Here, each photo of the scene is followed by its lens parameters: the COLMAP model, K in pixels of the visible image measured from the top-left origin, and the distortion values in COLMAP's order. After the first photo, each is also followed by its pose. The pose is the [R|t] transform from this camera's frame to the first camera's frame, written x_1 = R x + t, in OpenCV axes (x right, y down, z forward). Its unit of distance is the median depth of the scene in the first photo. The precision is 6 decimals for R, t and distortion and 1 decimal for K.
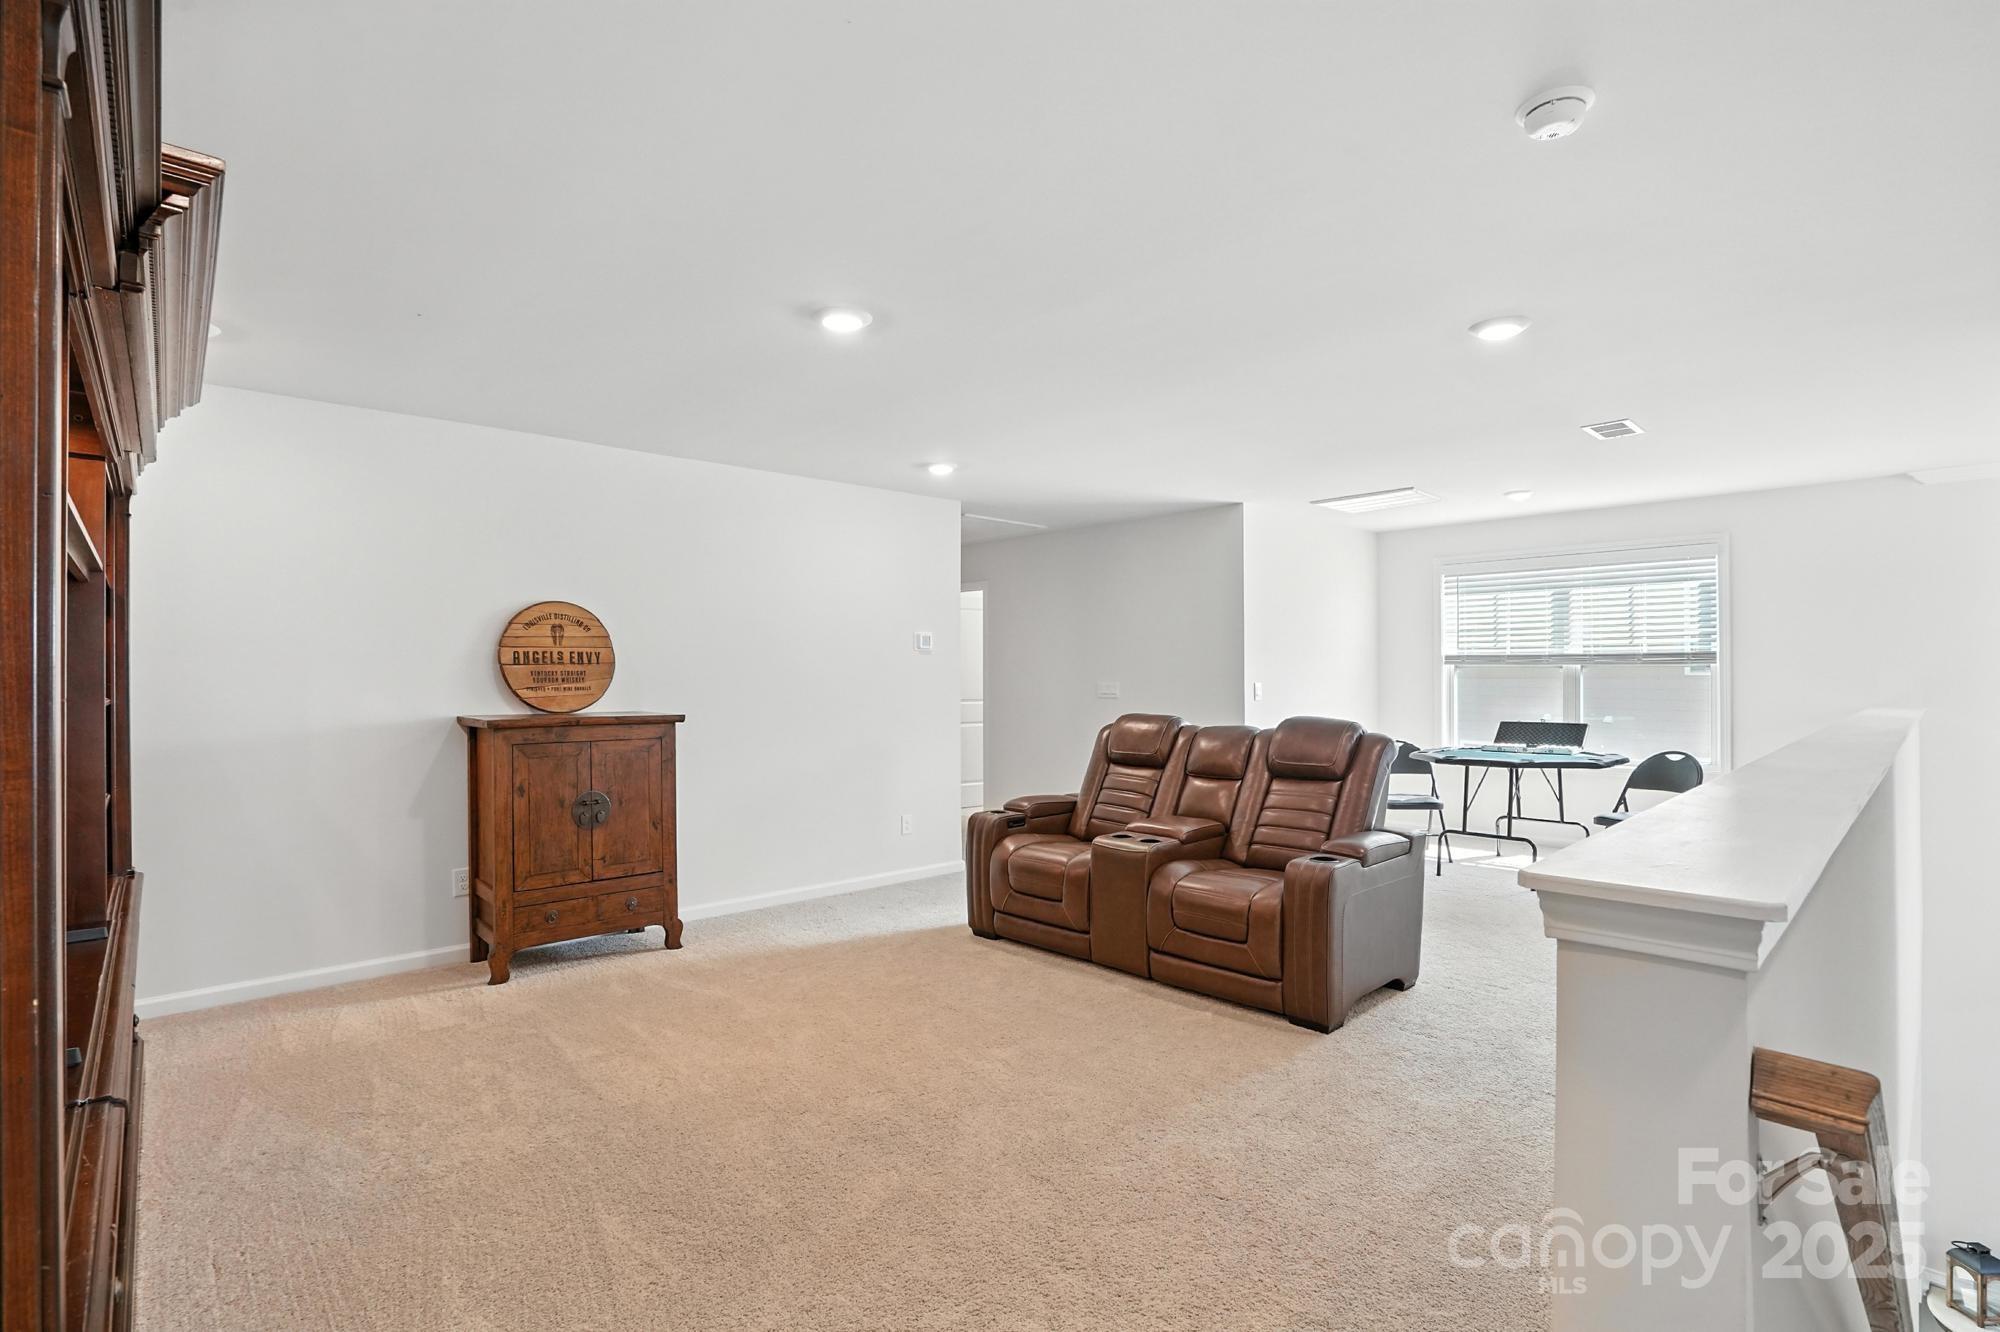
lens RADIAL K [[954.5, 0, 996.6], [0, 954.5, 662.4], [0, 0, 1]] dist [-0.046678, 0.019539]
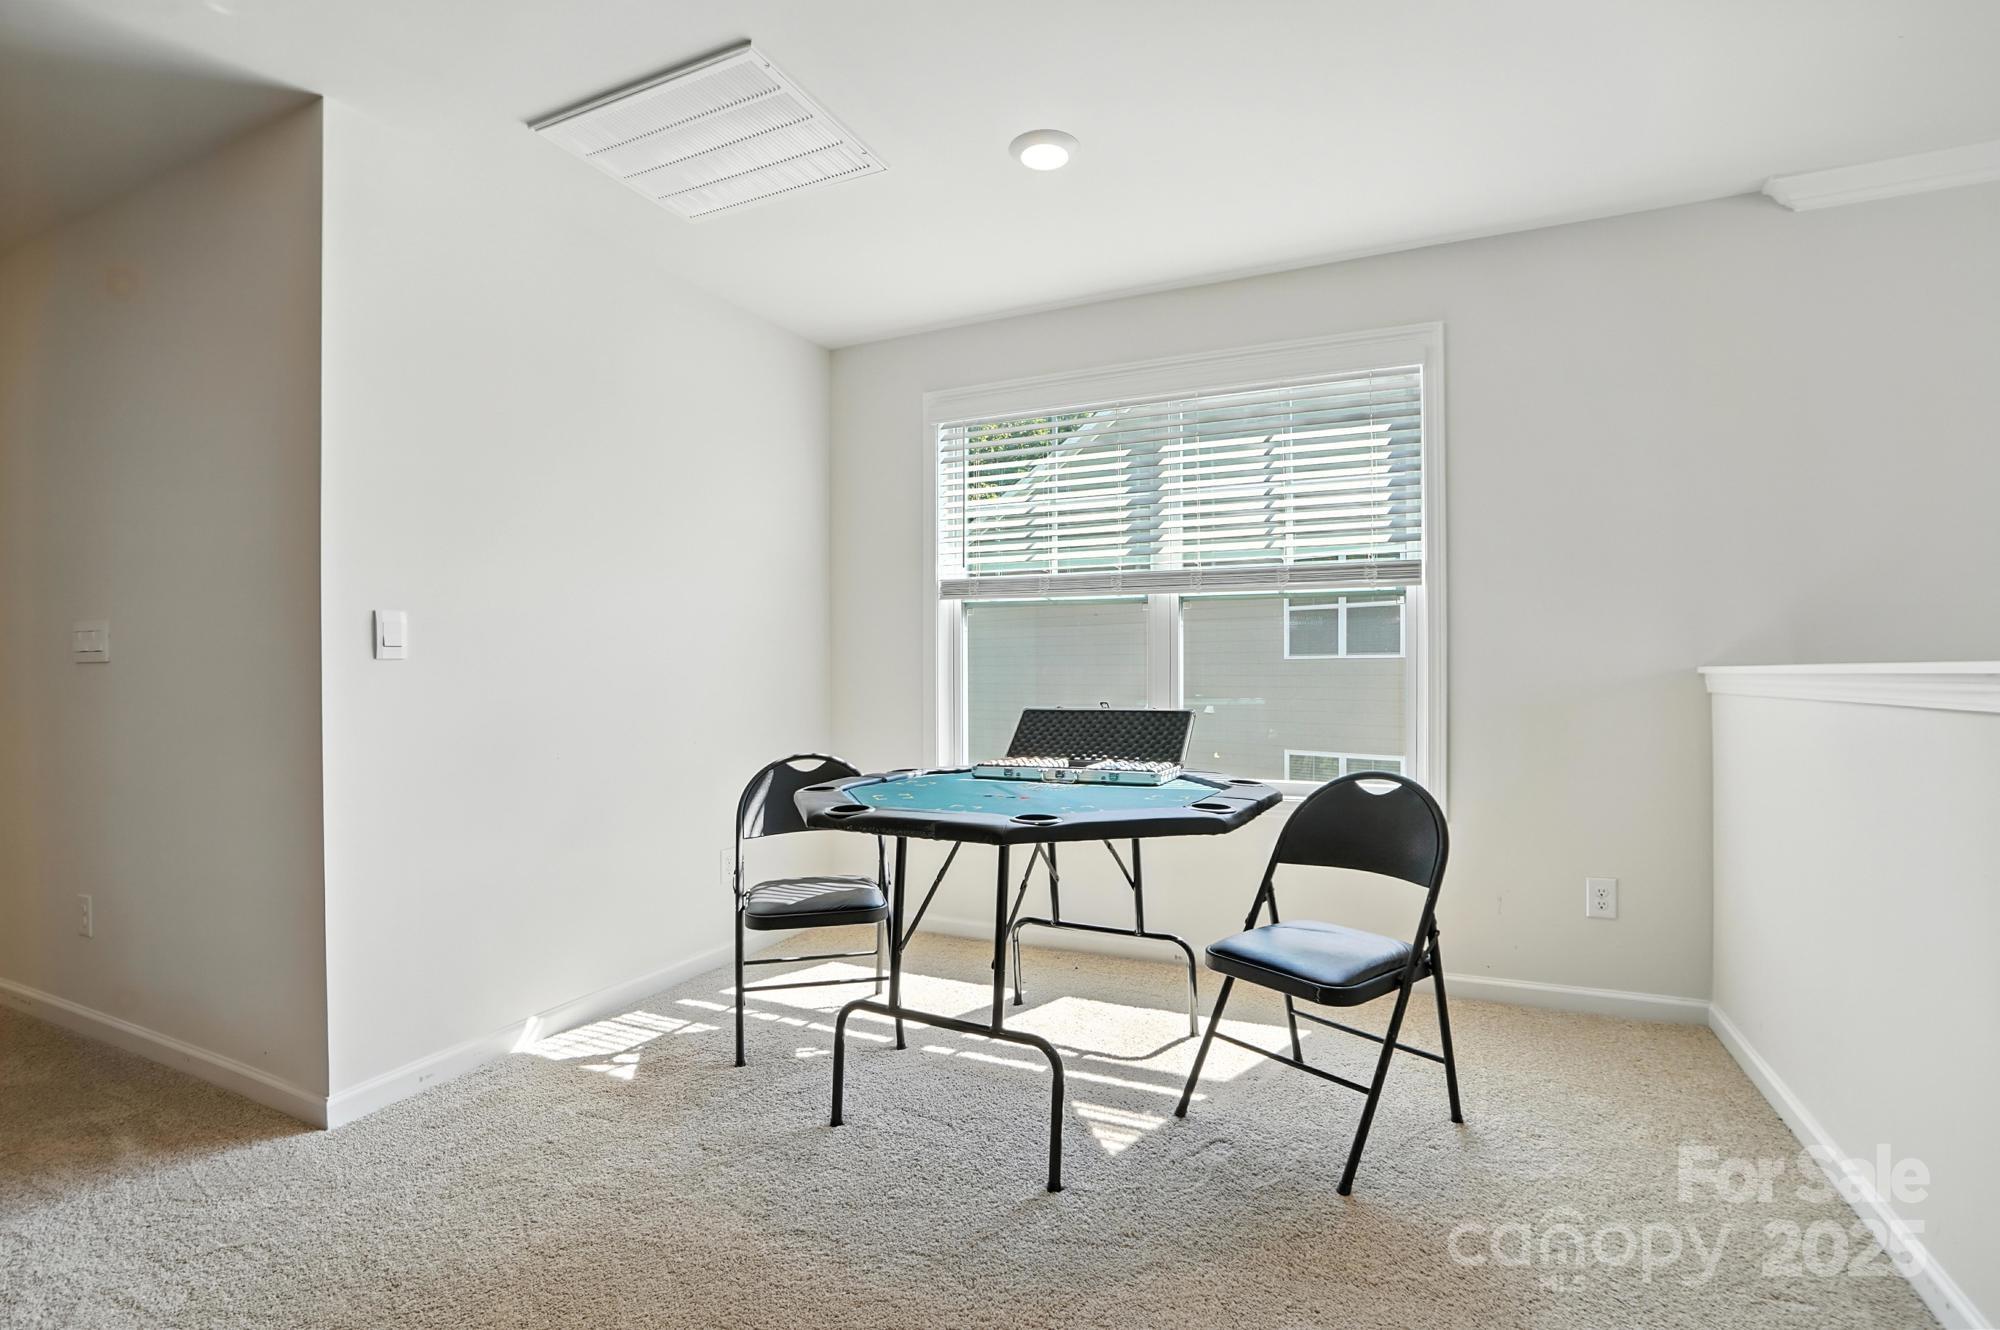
lens RADIAL K [[954.5, 0, 996.6], [0, 954.5, 661.4], [0, 0, 1]] dist [-0.046678, 0.019539]
pose [[0.936008, 0.000850, 0.351979, 0.375898], [-0.001299, 0.999999, 0.001040, 0.040641], [-0.351977, -0.001431, 0.936007, 0.597365]]
